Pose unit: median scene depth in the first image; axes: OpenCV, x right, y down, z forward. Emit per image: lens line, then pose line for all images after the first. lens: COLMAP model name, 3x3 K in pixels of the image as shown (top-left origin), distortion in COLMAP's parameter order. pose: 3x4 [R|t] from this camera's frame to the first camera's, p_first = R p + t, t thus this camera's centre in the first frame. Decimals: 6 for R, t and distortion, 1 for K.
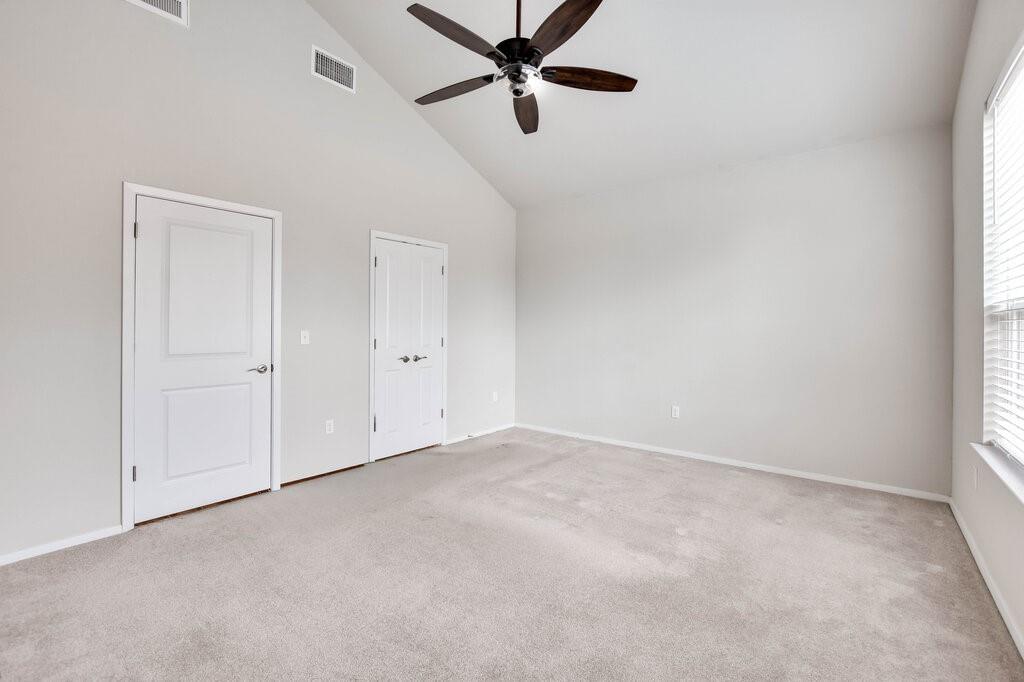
lens RADIAL K [[461.2, 0, 511.6], [0, 461.2, 333.8], [0, 0, 1]] dist [-0.015154, 0.002885]
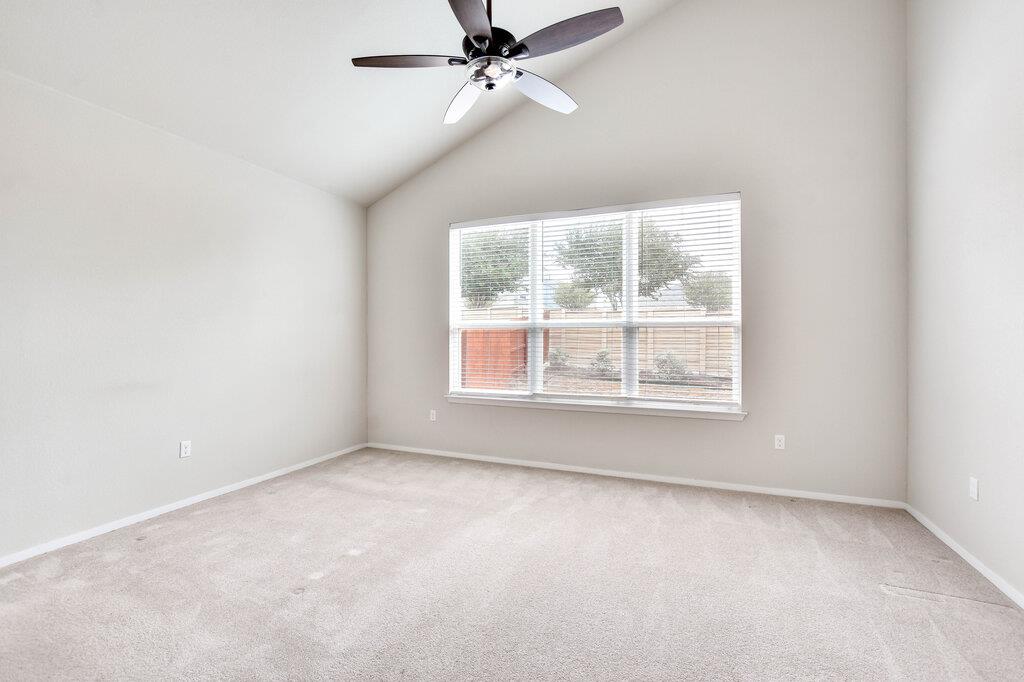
lens RADIAL K [[461.2, 0, 510.8], [0, 461.2, 337.8], [0, 0, 1]] dist [-0.015154, 0.002885]
pose [[-0.275540, -0.012648, 0.961206, -0.667233], [0.010483, 0.999814, 0.016161, -0.025695], [-0.961233, 0.014530, -0.275356, 0.888292]]
